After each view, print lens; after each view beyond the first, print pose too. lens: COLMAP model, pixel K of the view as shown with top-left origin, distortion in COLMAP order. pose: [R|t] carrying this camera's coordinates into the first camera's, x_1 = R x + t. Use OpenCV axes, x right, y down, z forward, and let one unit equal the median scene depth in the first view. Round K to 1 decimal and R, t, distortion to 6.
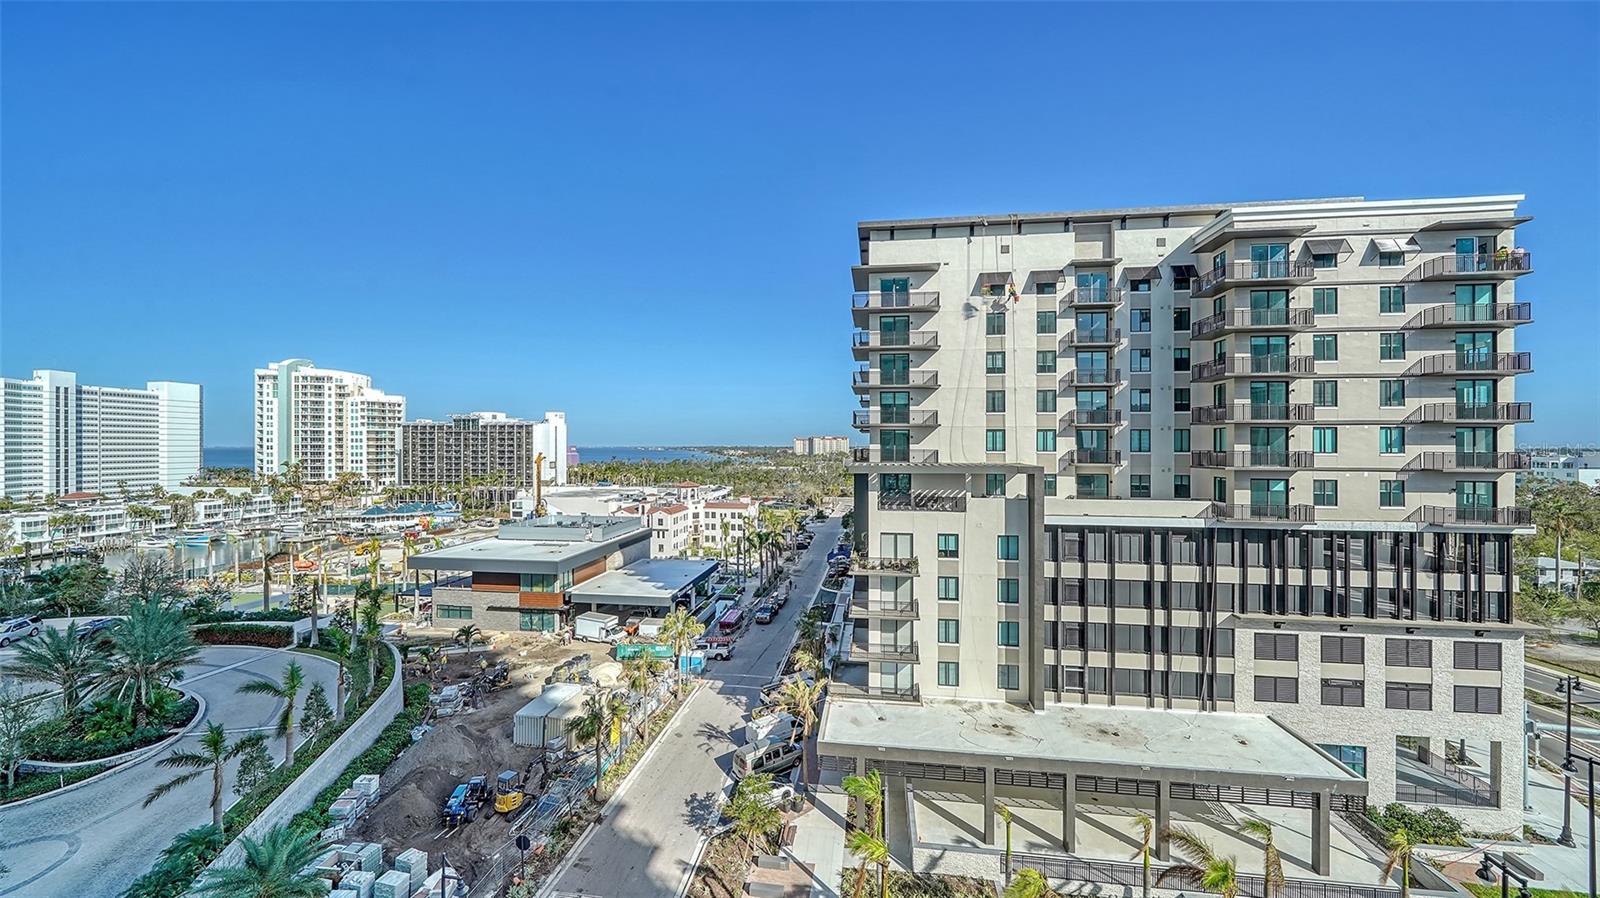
lens RADIAL K [[567.3, 0, 809.6], [0, 567.3, 446.4], [0, 0, 1]] dist [-0.000498, -0.000710]
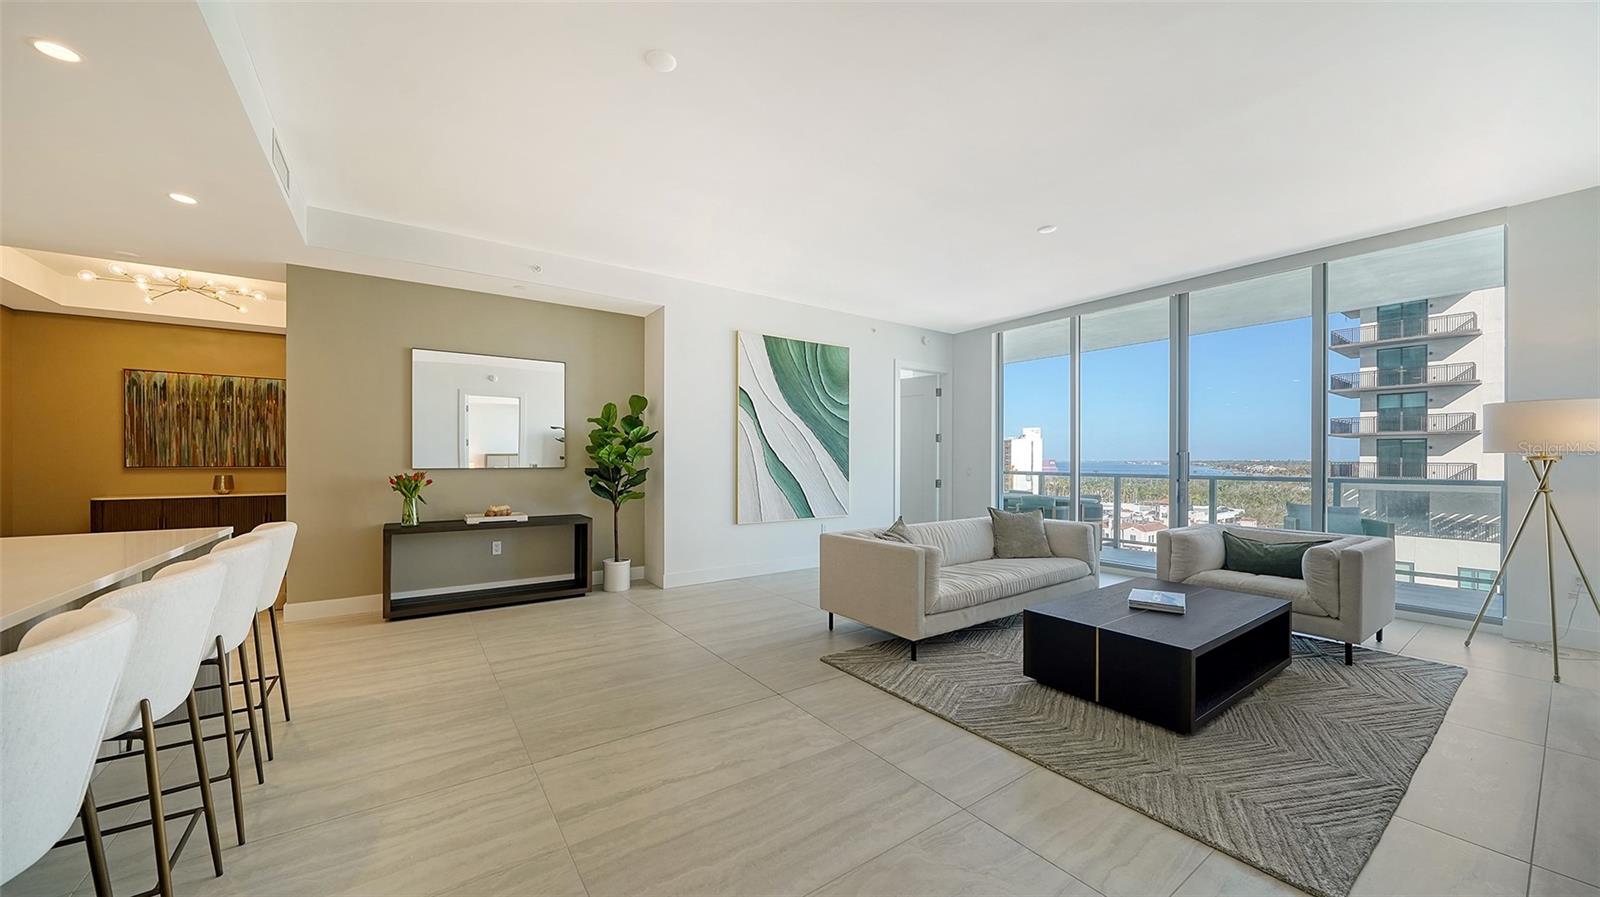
lens RADIAL K [[567.3, 0, 810.7], [0, 567.3, 460.8], [0, 0, 1]] dist [-0.000498, -0.000710]
pose [[0.698778, 0.002109, -0.715335, 0.142333], [-0.002682, 0.999996, 0.000328, 0.004528], [0.715333, 0.001689, 0.698781, -0.192430]]
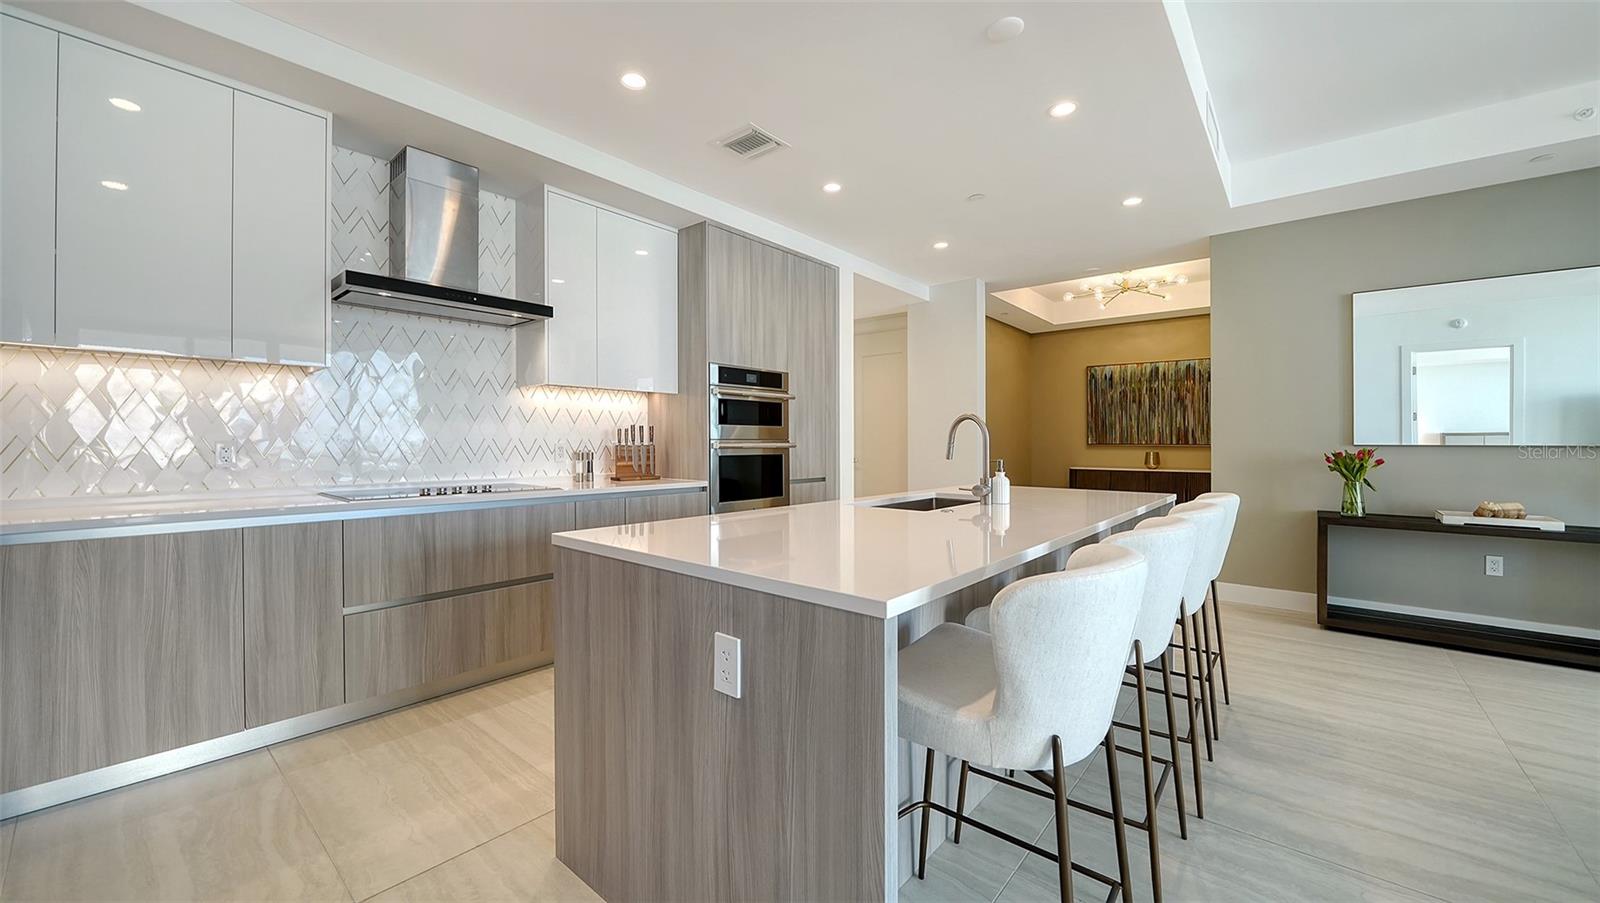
lens RADIAL K [[608.8, 0, 772.5], [0, 608.8, 435.4], [0, 0, 1]] dist [-0.010250, -0.000359]
pose [[-0.543166, -0.011120, -0.839552, 0.136902], [-0.006586, 0.999938, -0.008984, 0.006052], [0.839600, 0.000649, -0.543205, -0.195229]]
